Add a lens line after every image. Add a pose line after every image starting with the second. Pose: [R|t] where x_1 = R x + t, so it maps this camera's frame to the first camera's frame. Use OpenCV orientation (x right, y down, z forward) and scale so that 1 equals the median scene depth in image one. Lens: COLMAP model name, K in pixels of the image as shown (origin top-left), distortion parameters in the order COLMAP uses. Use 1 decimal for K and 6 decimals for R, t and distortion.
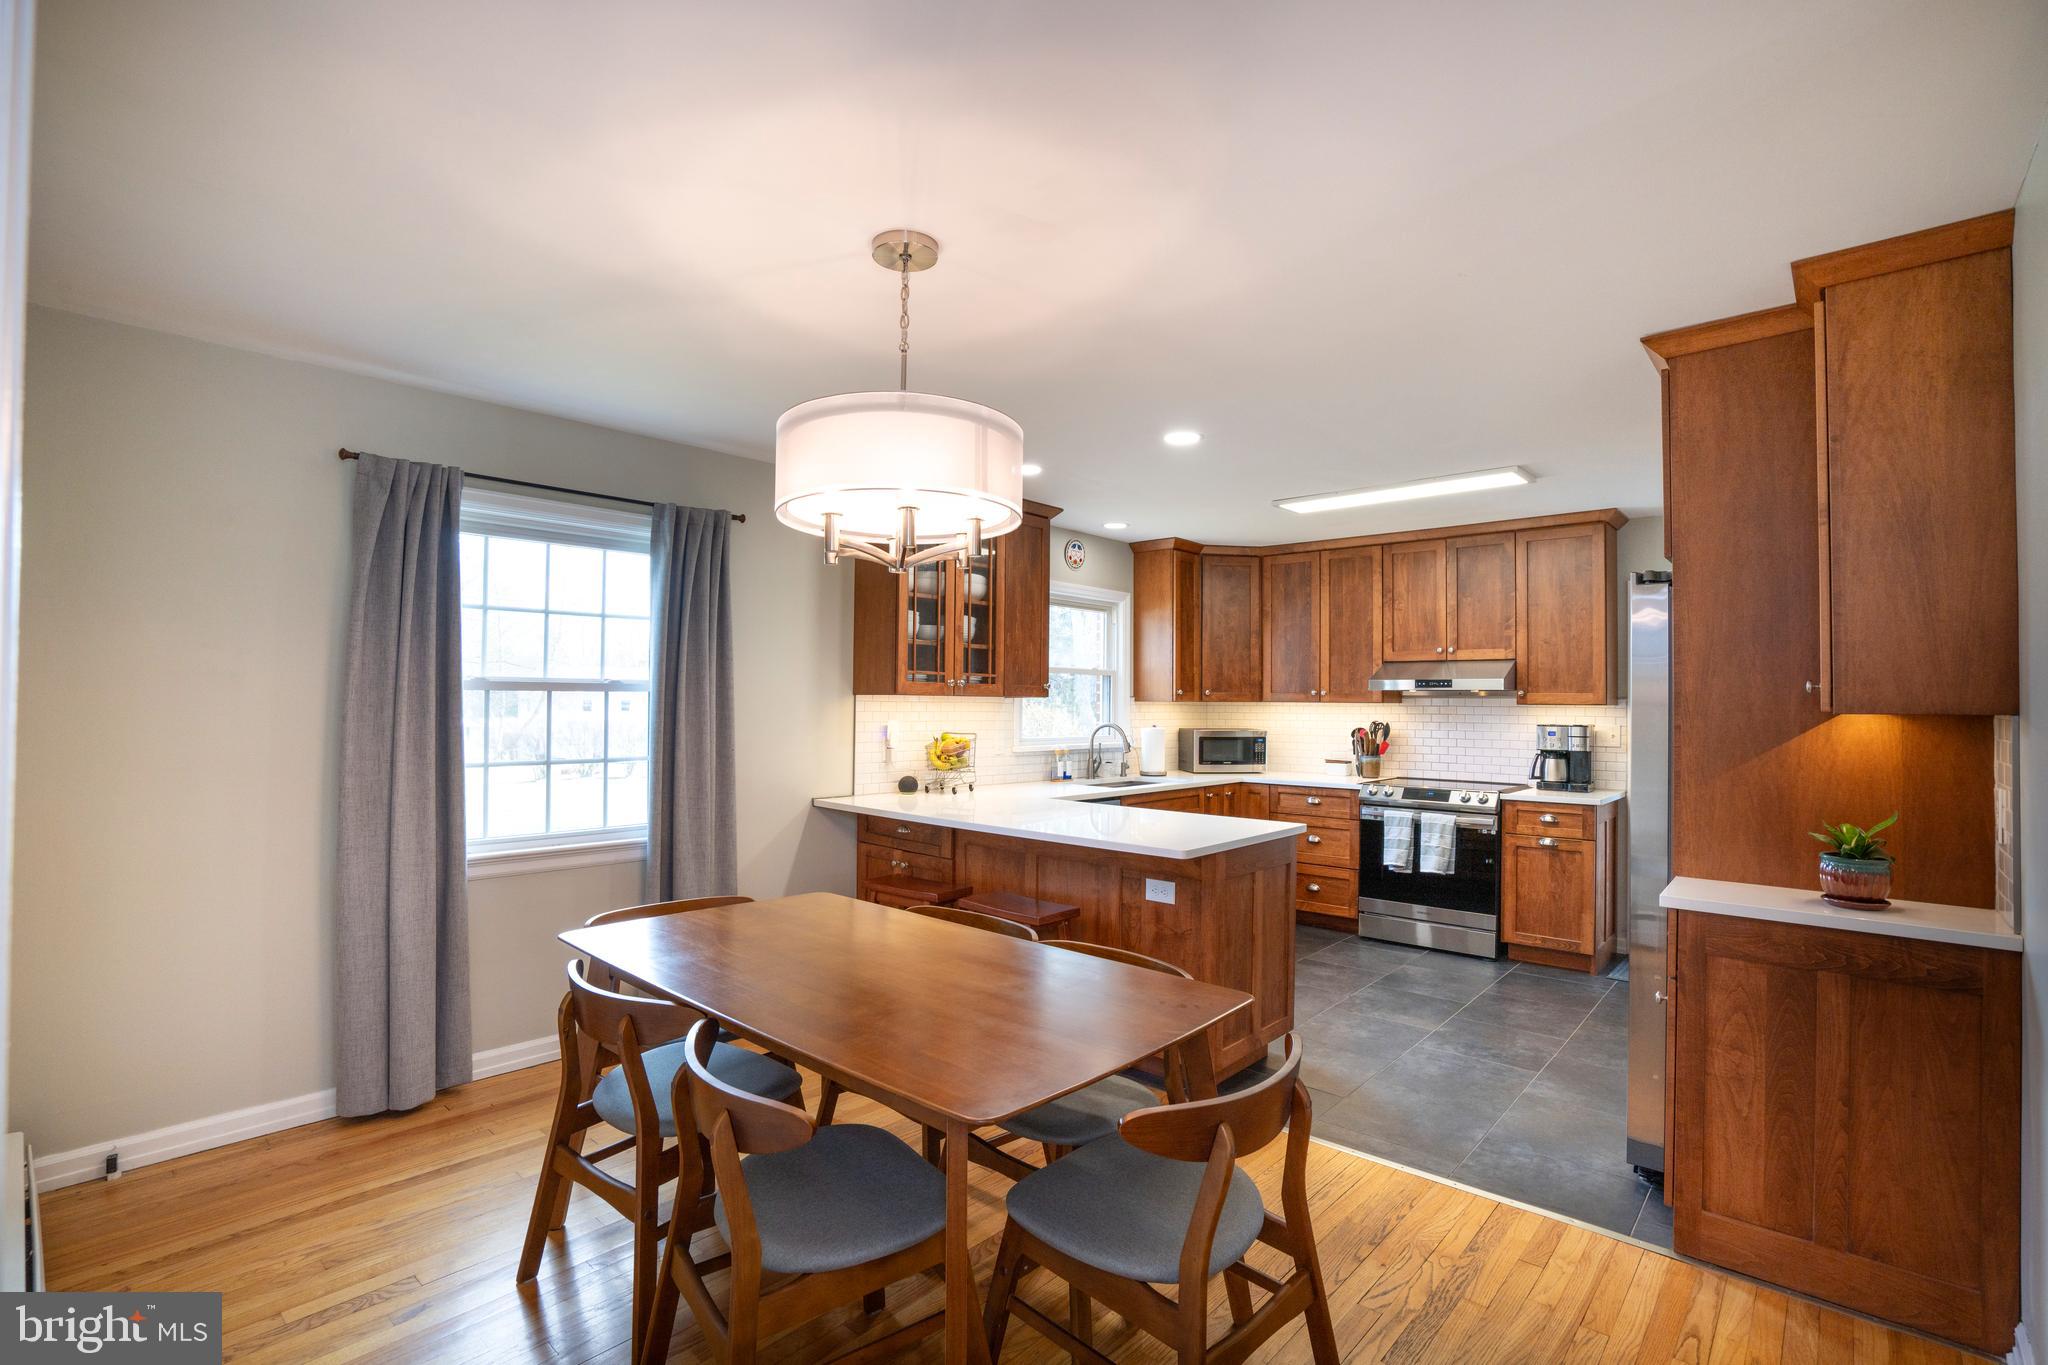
lens RADIAL K [[976.3, 0, 1024.0], [0, 976.3, 682.5], [0, 0, 1]] dist [-0.000848, -0.000043]
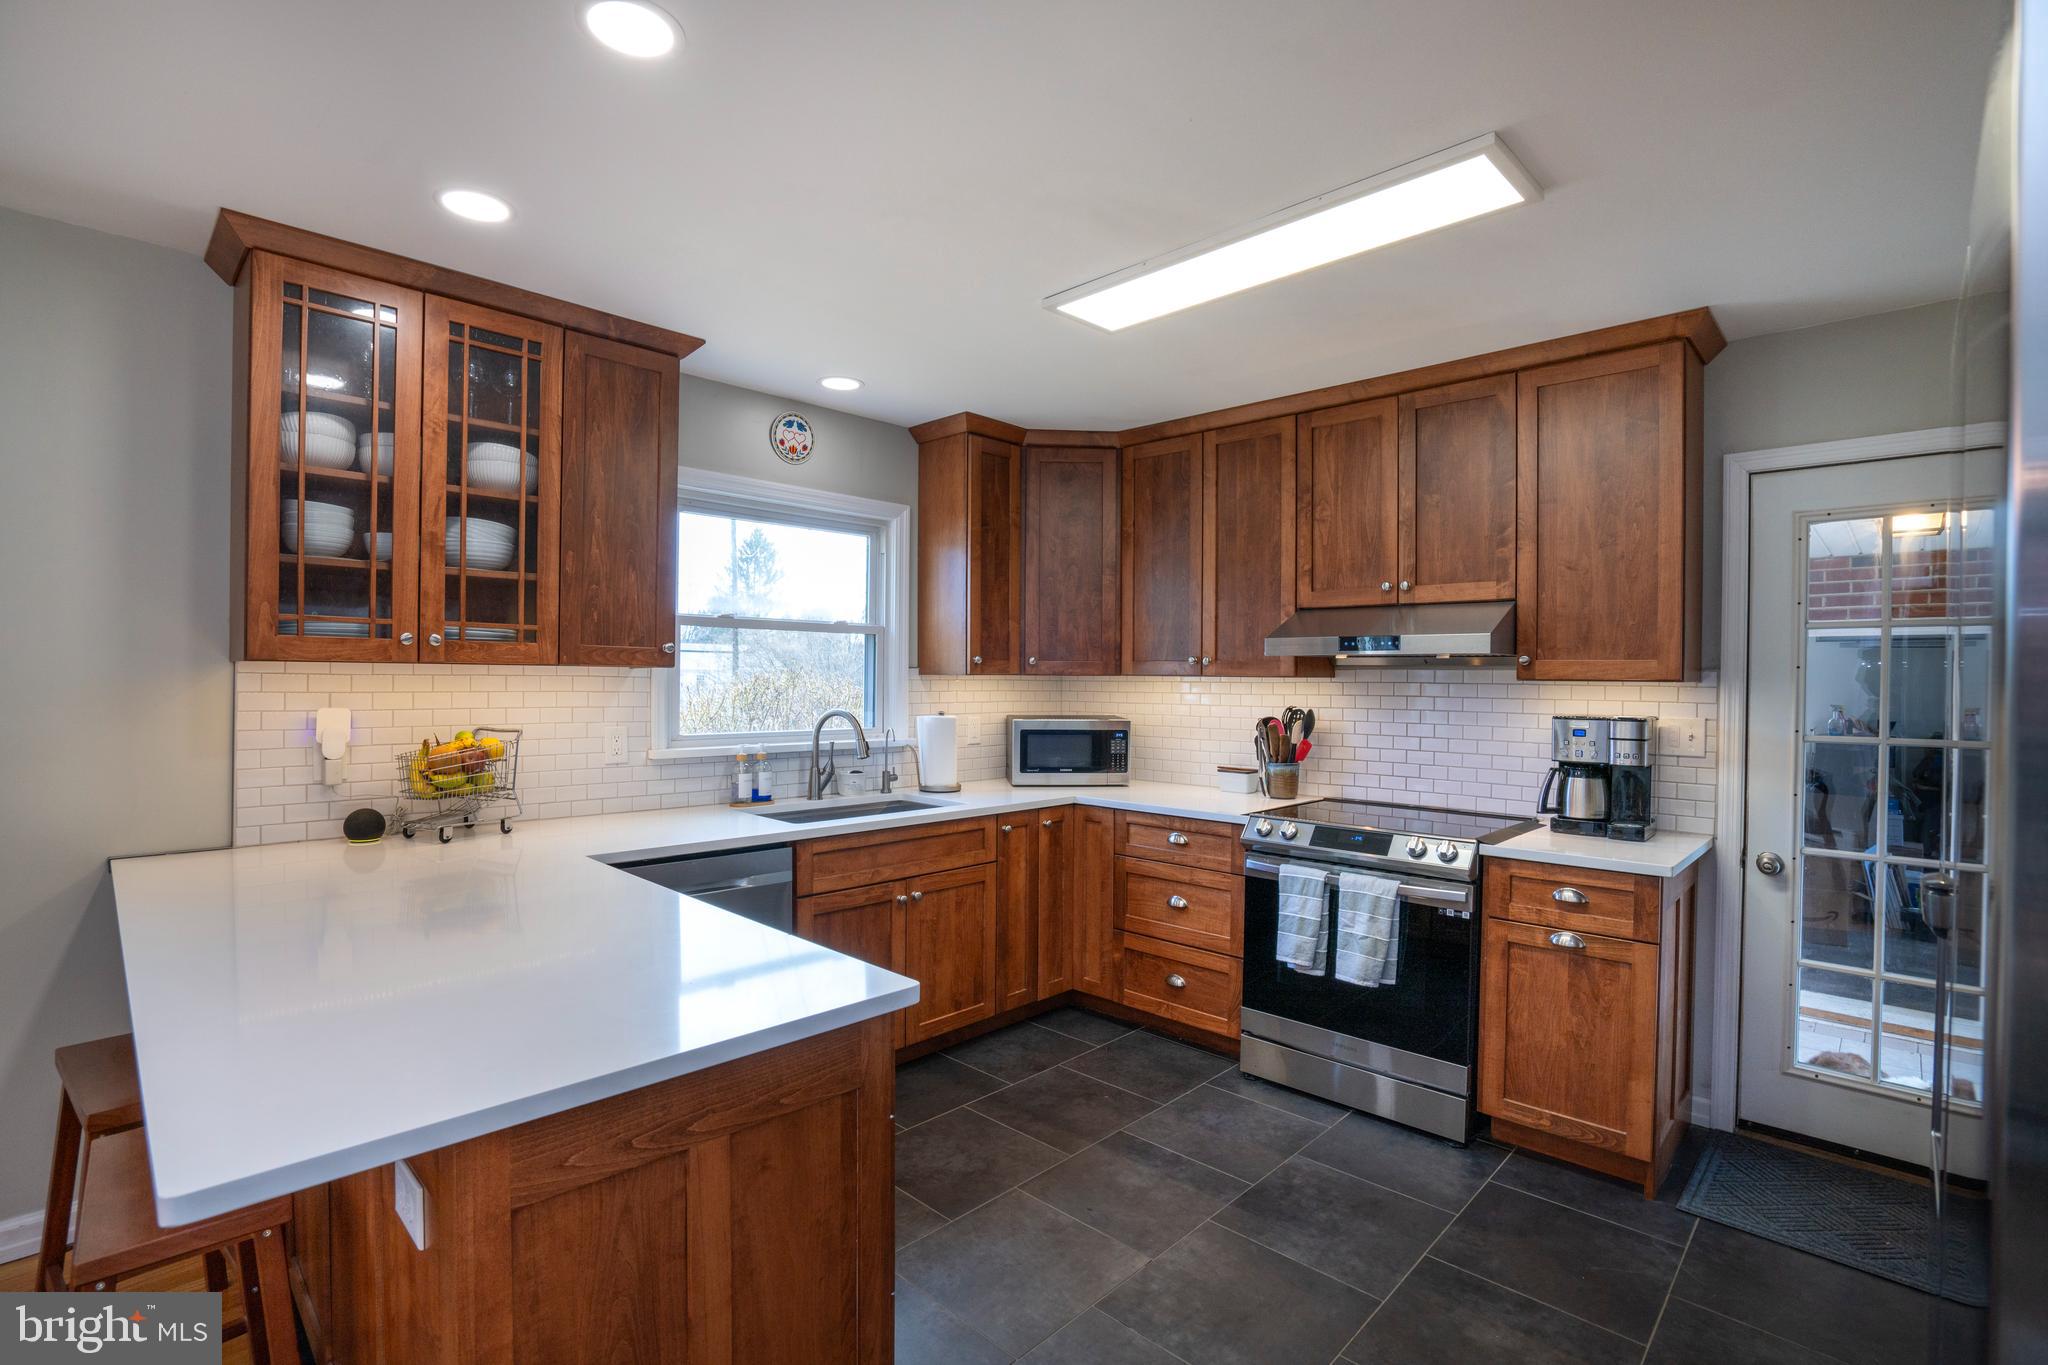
lens RADIAL K [[931.0, 0, 1018.5], [0, 931.0, 675.5], [0, 0, 1]] dist [-0.039238, 0.018302]
pose [[0.997791, 0.000727, -0.066427, 0.252489], [0.000565, 0.999811, 0.019429, 0.009247], [0.066429, -0.019424, 0.997602, 0.449531]]
